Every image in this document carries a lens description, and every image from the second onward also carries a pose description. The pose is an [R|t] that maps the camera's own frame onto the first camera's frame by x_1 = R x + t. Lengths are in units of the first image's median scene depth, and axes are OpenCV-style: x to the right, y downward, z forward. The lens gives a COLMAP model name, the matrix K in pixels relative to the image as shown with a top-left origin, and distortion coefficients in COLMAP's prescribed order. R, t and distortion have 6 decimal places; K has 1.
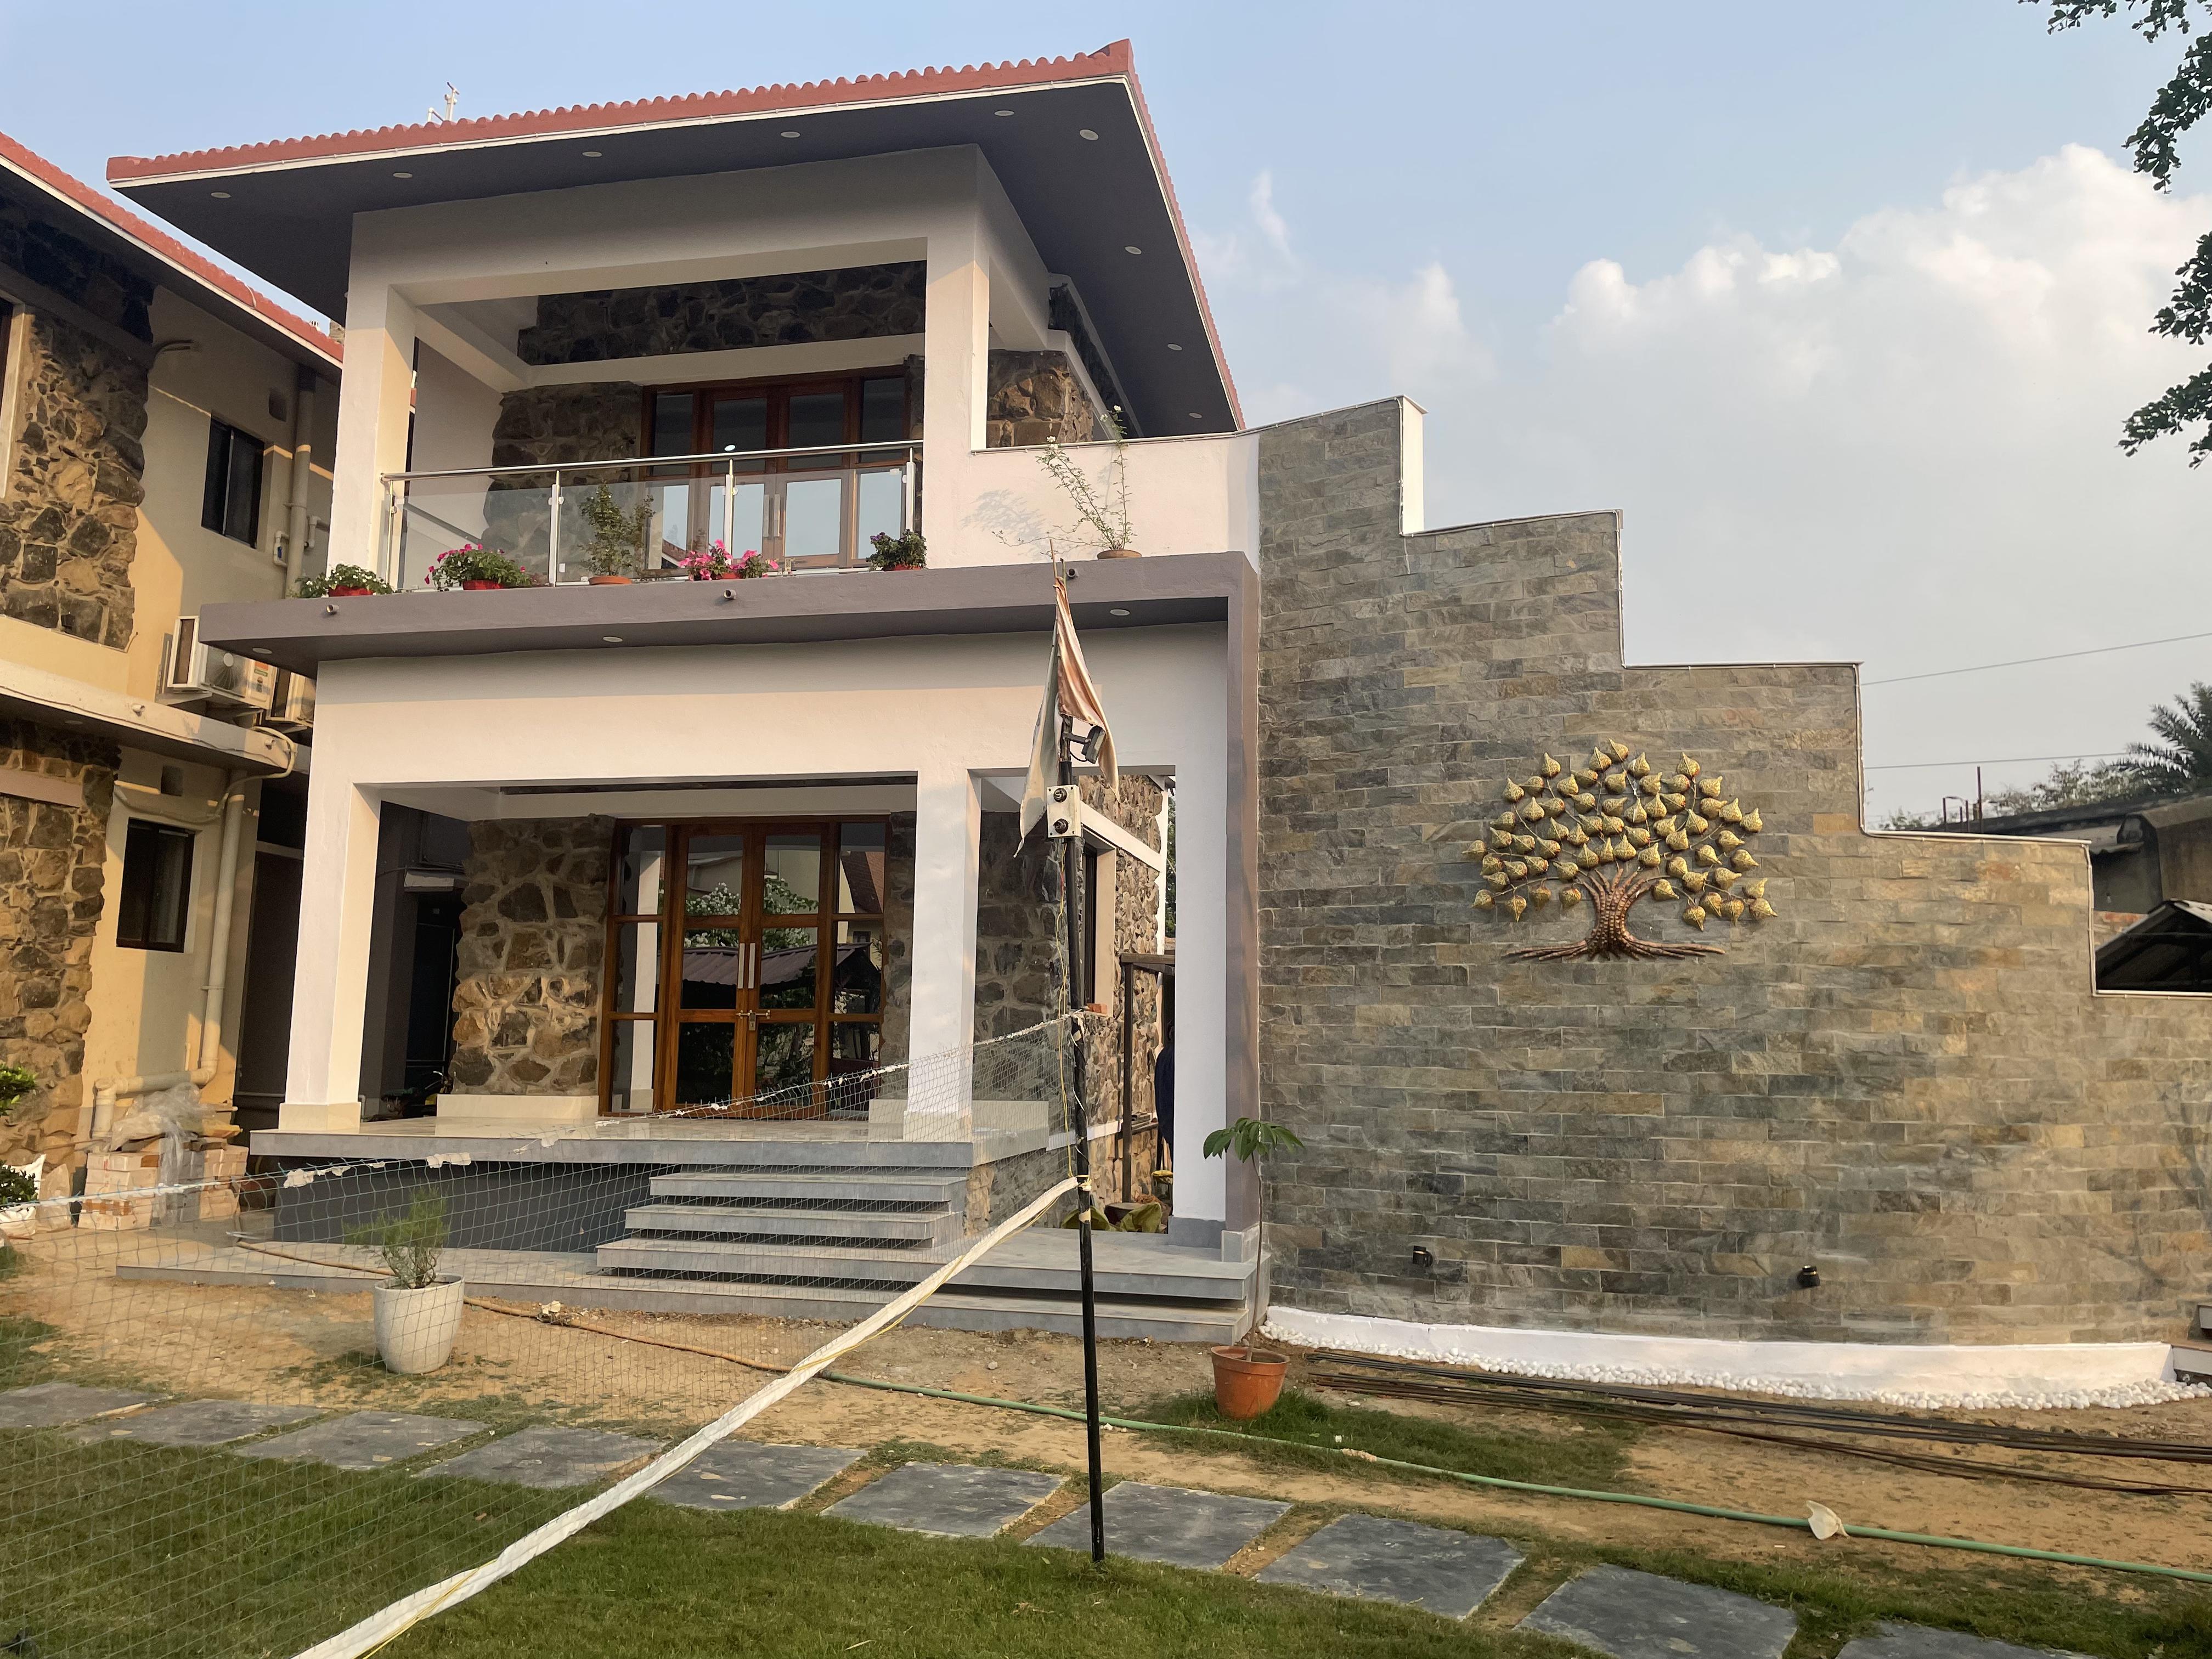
lens RADIAL K [[1681.2, 0, 1107.8], [0, 1681.2, 794.9], [0, 0, 1]] dist [0.086953, -0.119321]
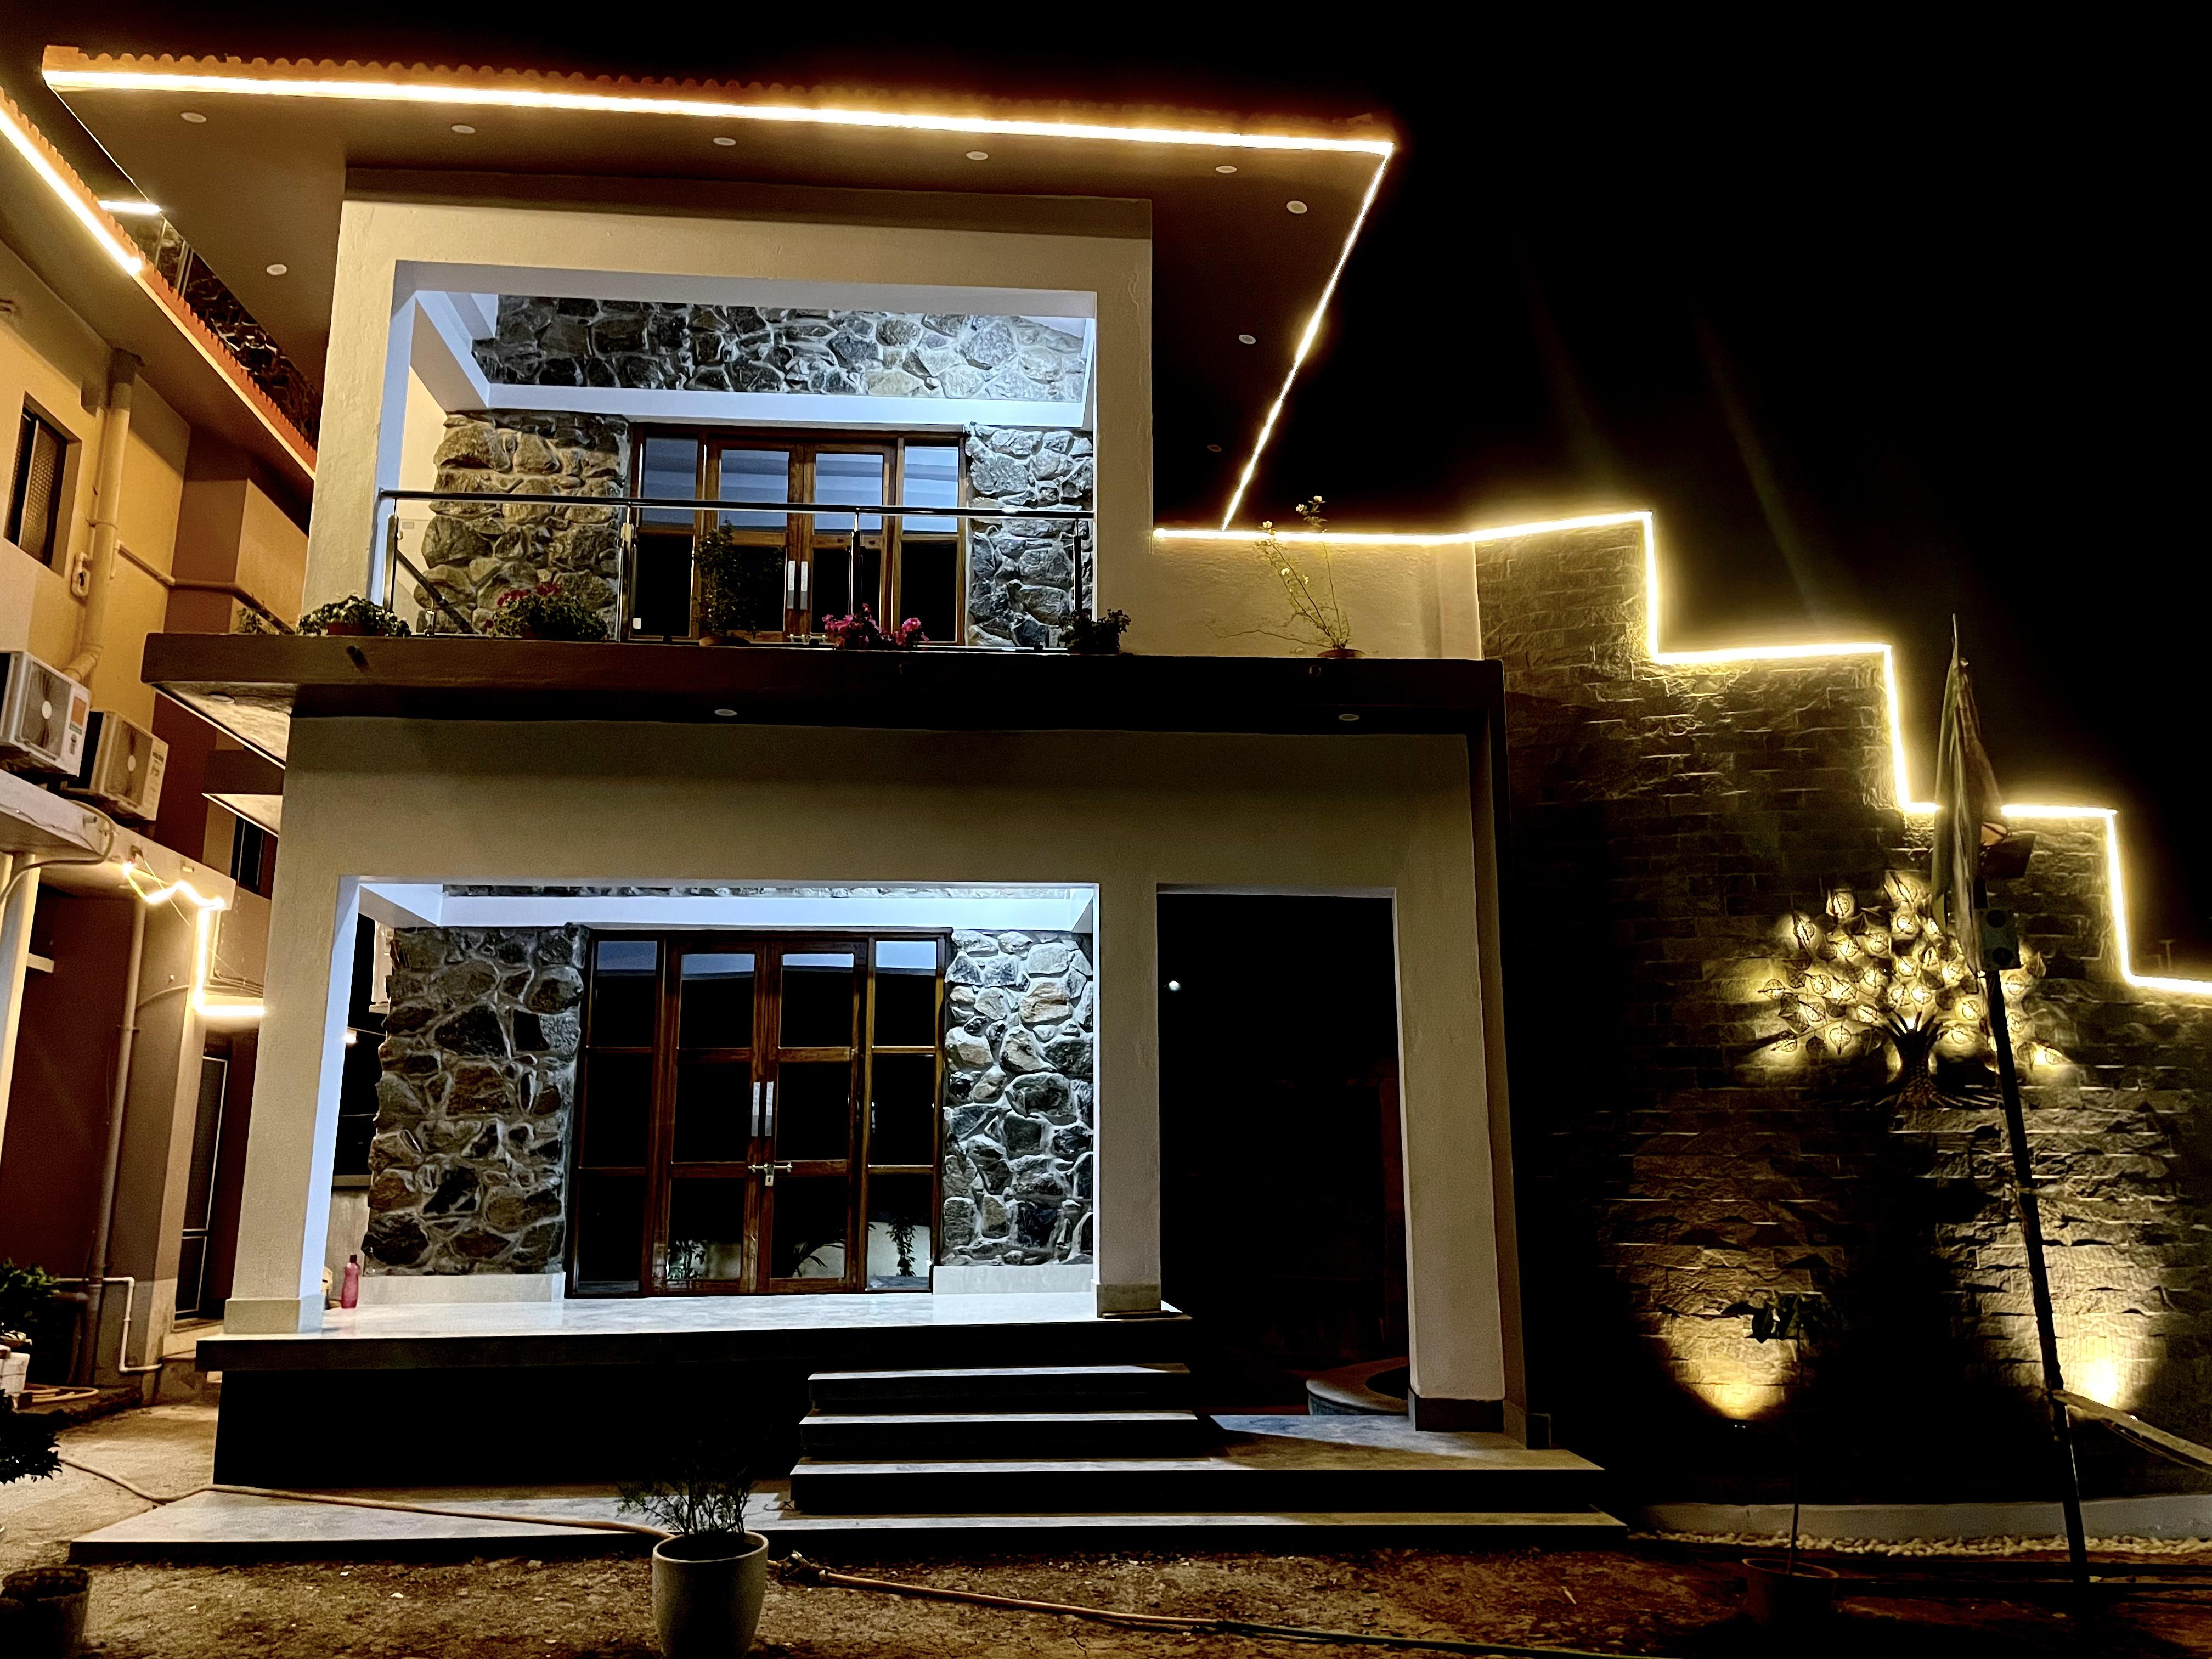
lens RADIAL K [[1681.2, 0, 1107.8], [0, 1681.2, 794.9], [0, 0, 1]] dist [0.086953, -0.119321]
pose [[0.954731, 0.054796, 0.292380, -0.331904], [-0.030646, 0.995776, -0.086551, 0.014102], [-0.295888, 0.073672, 0.952378, 0.152849]]
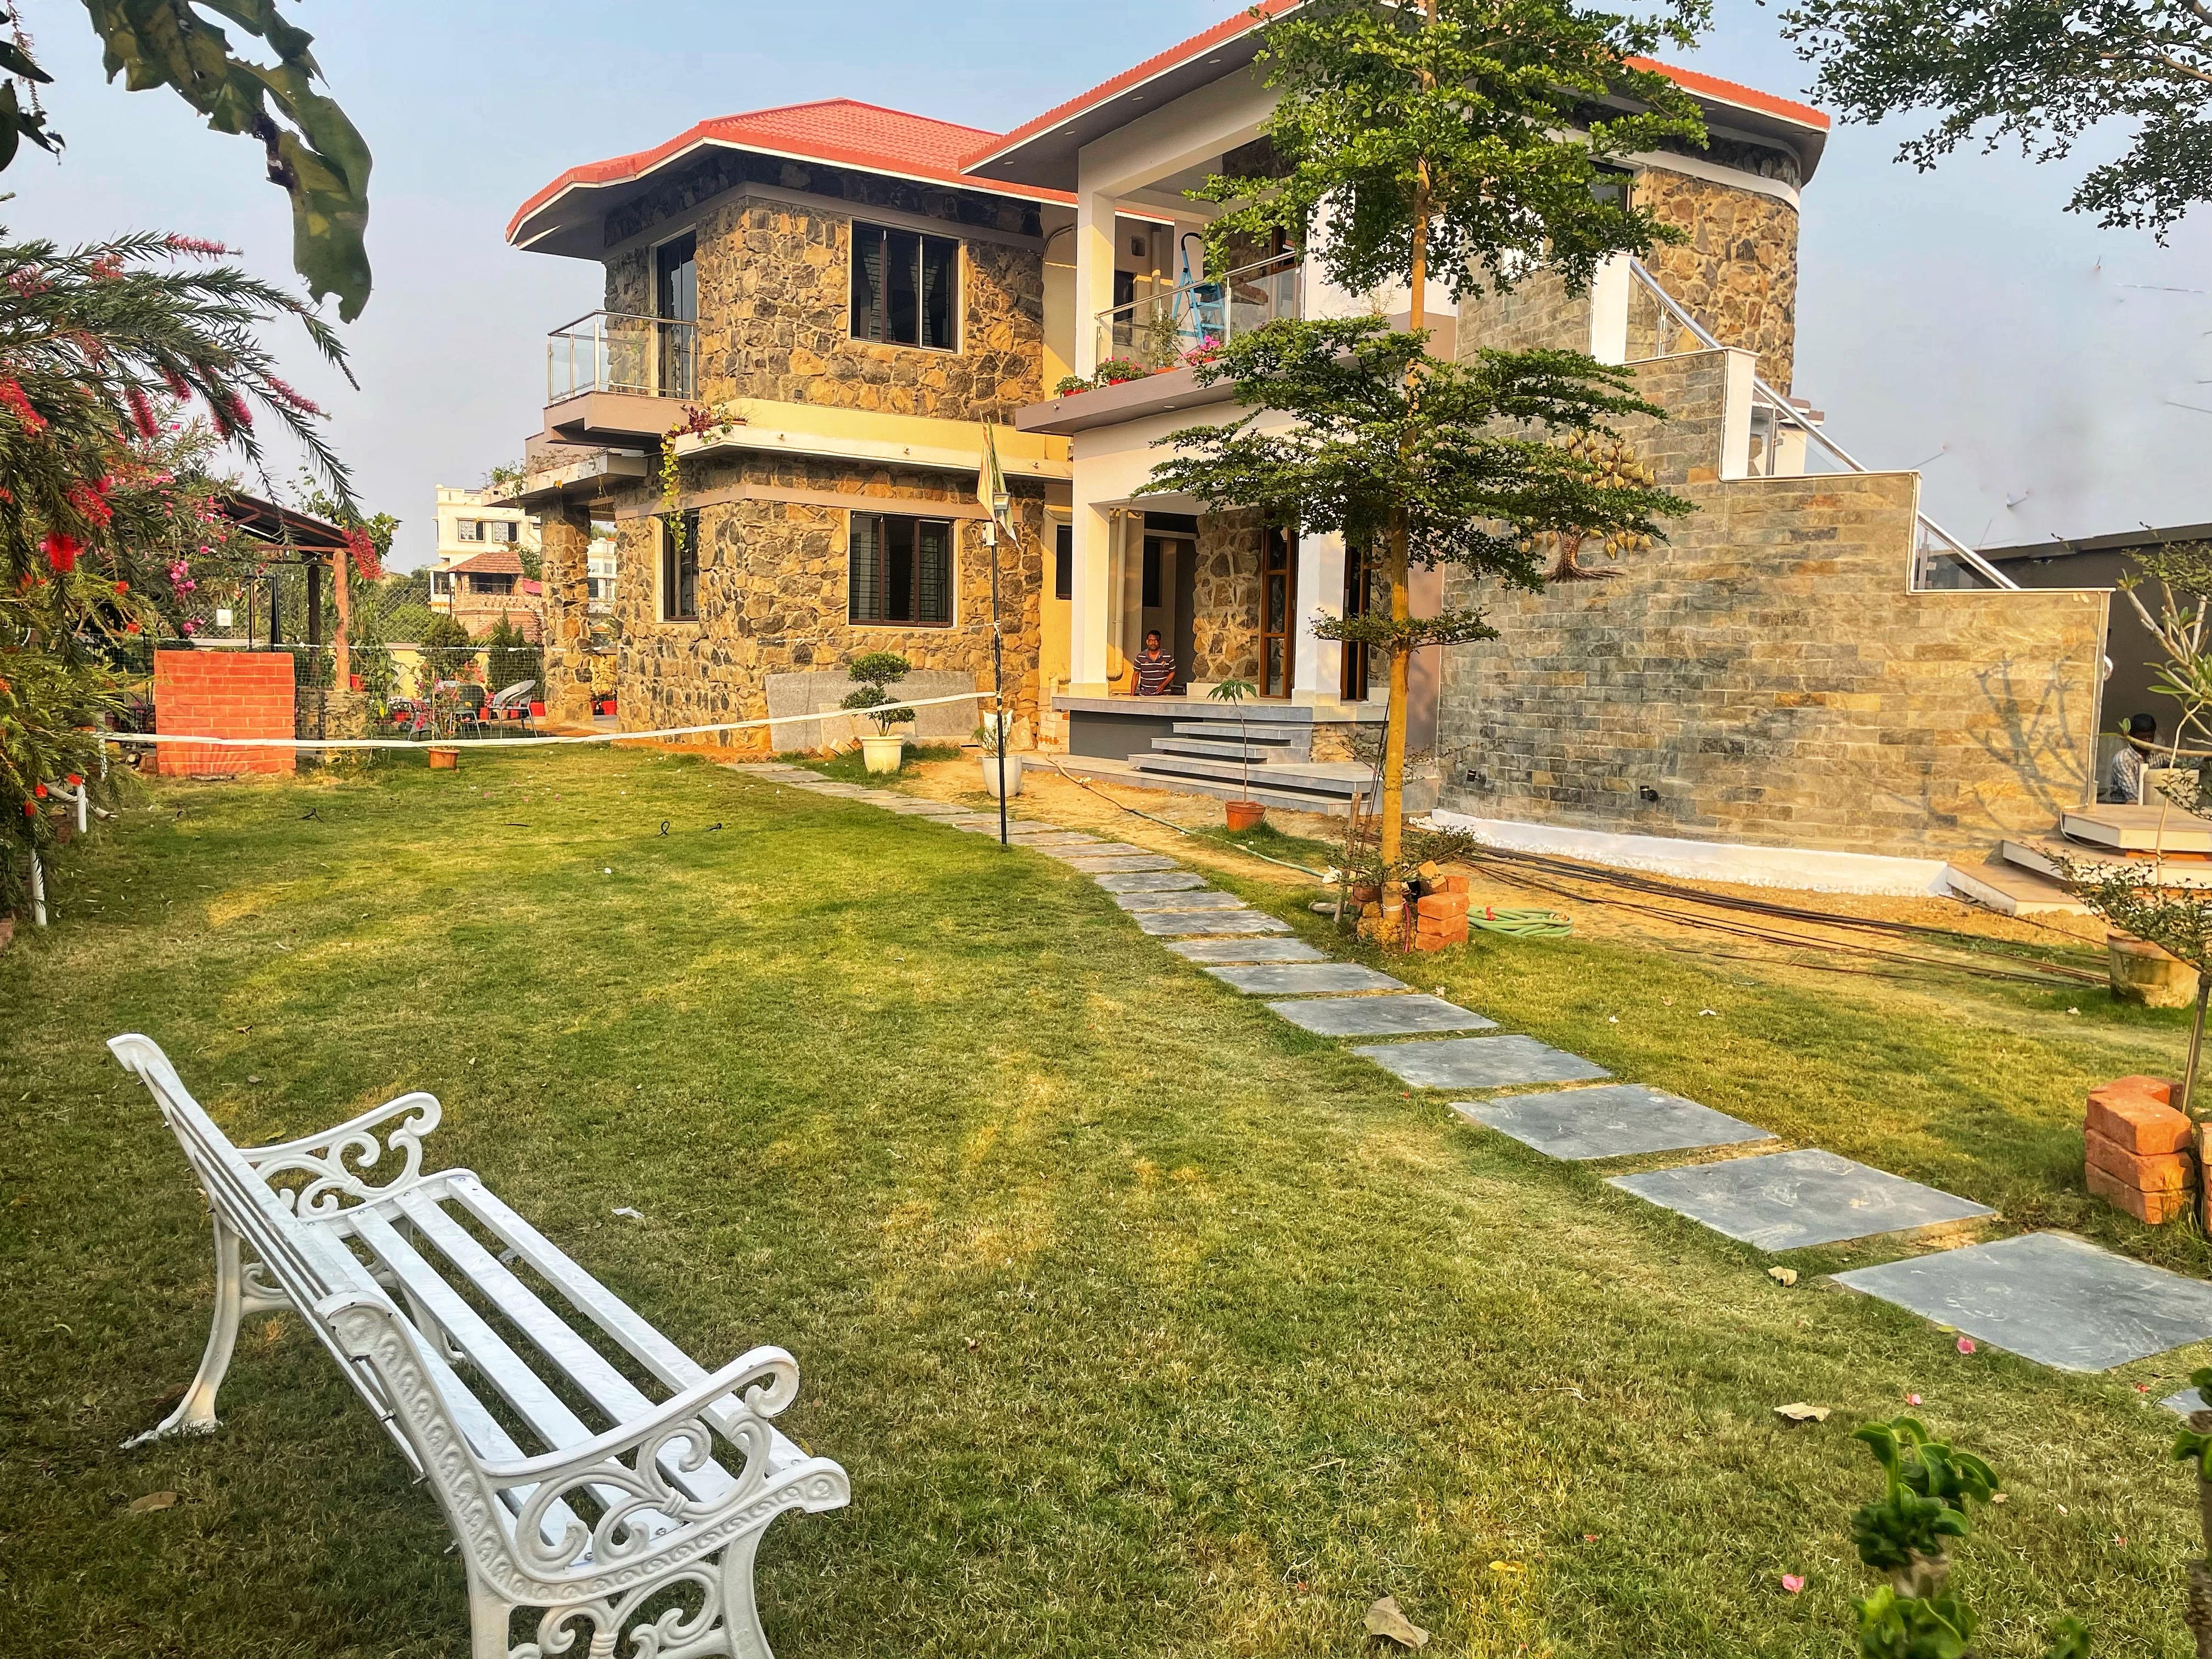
lens RADIAL K [[1681.2, 0, 1107.8], [0, 1681.2, 794.9], [0, 0, 1]] dist [0.086953, -0.119321]
pose [[0.708165, 0.053623, -0.704008, 0.792787], [0.096742, 0.980338, 0.171984, -0.008638], [0.699388, -0.189900, 0.689054, -0.237081]]
